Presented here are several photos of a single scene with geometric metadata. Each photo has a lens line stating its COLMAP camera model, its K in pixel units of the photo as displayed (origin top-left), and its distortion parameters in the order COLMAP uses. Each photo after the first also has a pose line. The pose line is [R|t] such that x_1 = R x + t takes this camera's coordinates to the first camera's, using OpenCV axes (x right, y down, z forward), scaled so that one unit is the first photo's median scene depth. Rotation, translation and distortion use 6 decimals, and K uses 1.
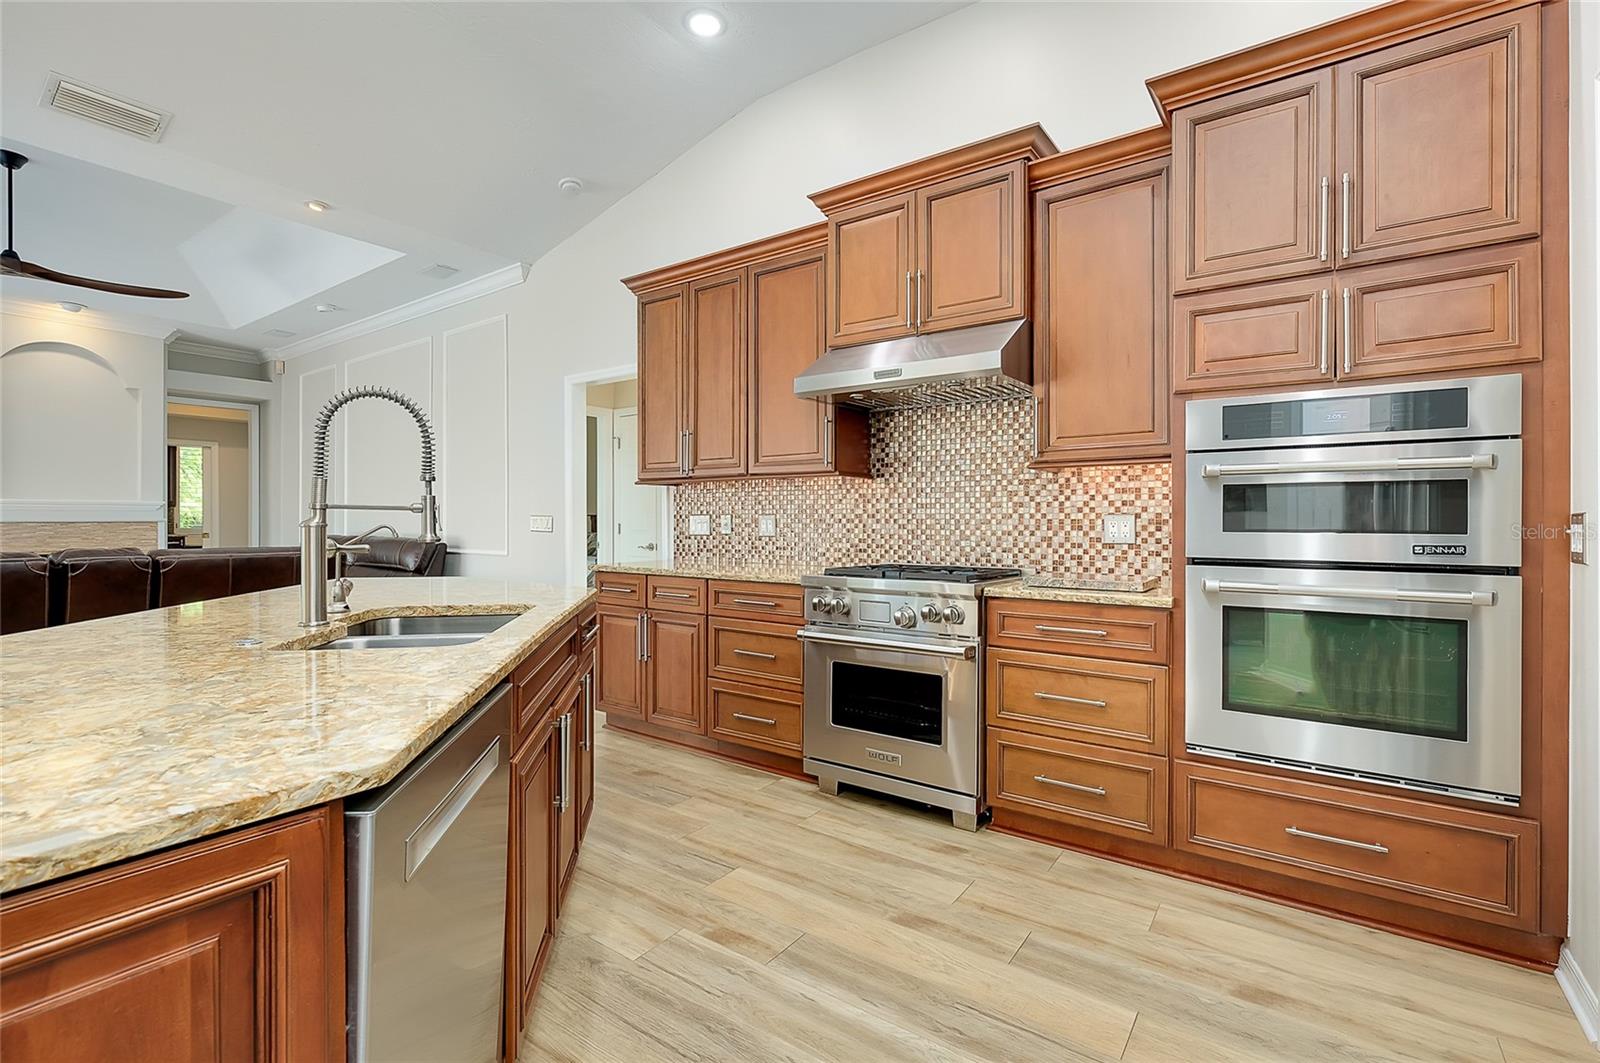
lens RADIAL K [[730.4, 0, 807.9], [0, 730.4, 519.5], [0, 0, 1]] dist [-0.002742, -0.000466]
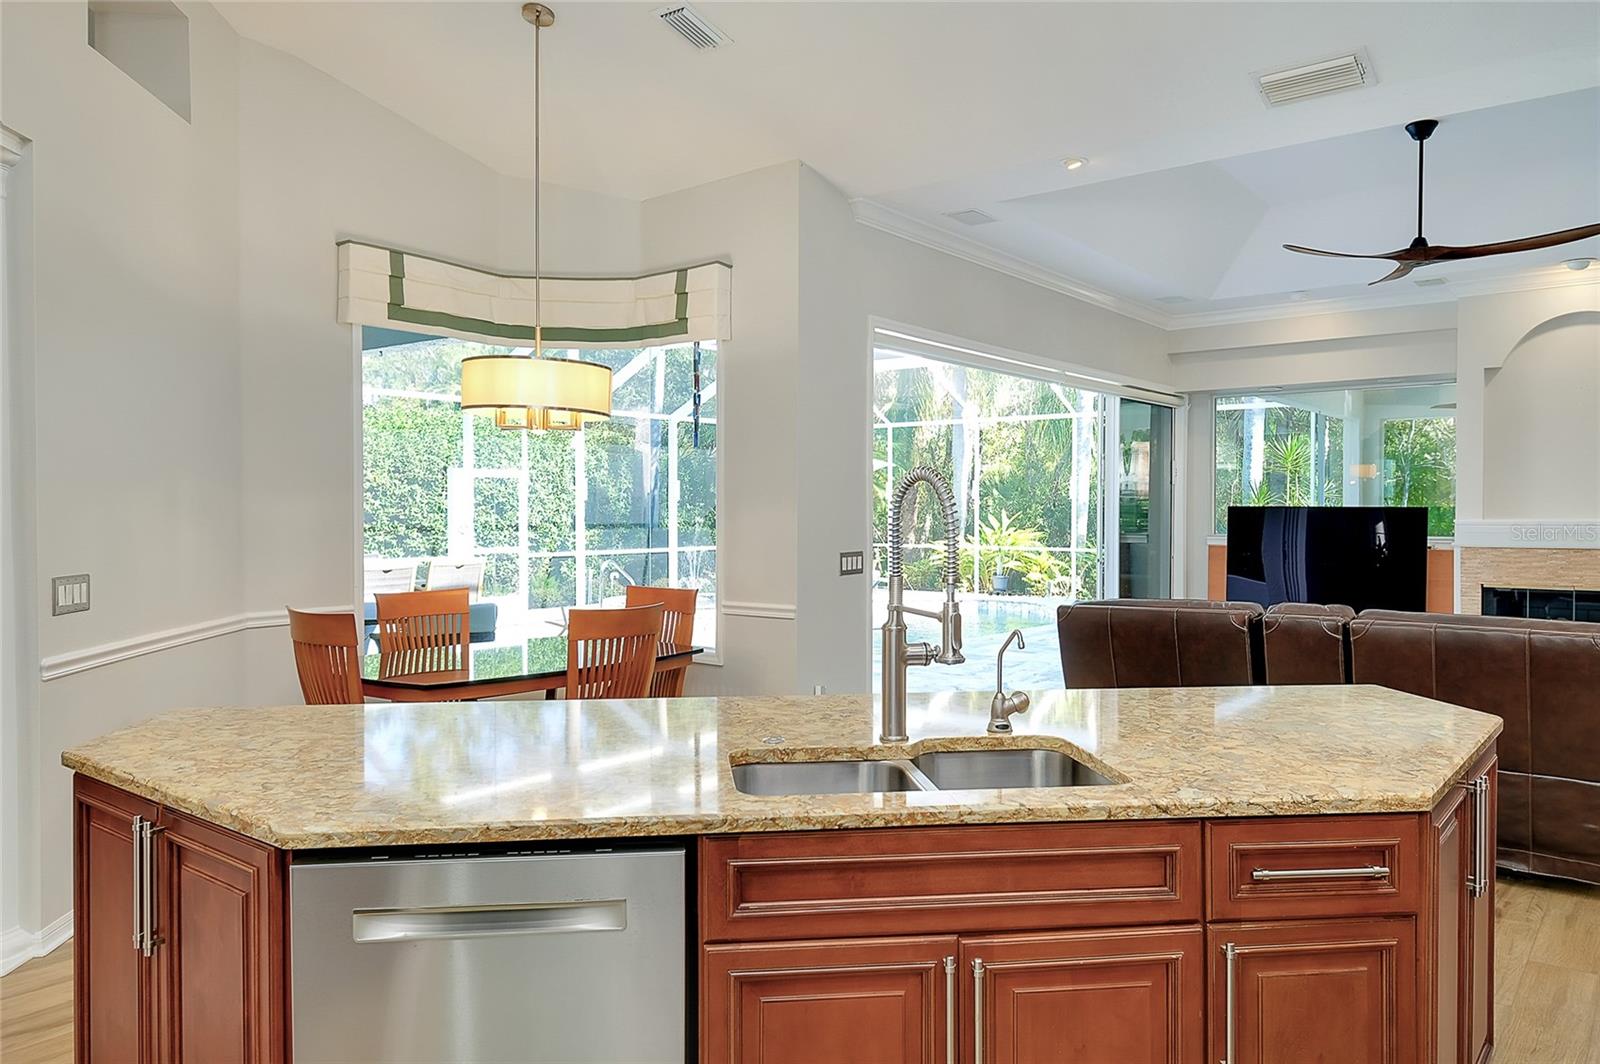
lens RADIAL K [[1130.3, 0, 806.7], [0, 1130.3, 534.5], [0, 0, 1]] dist [0.008177, 0.001878]
pose [[-0.029146, 0.021594, -0.999342, 0.184700], [-0.000813, 0.999766, 0.021627, -0.036302], [0.999575, 0.001442, -0.029122, 0.229609]]
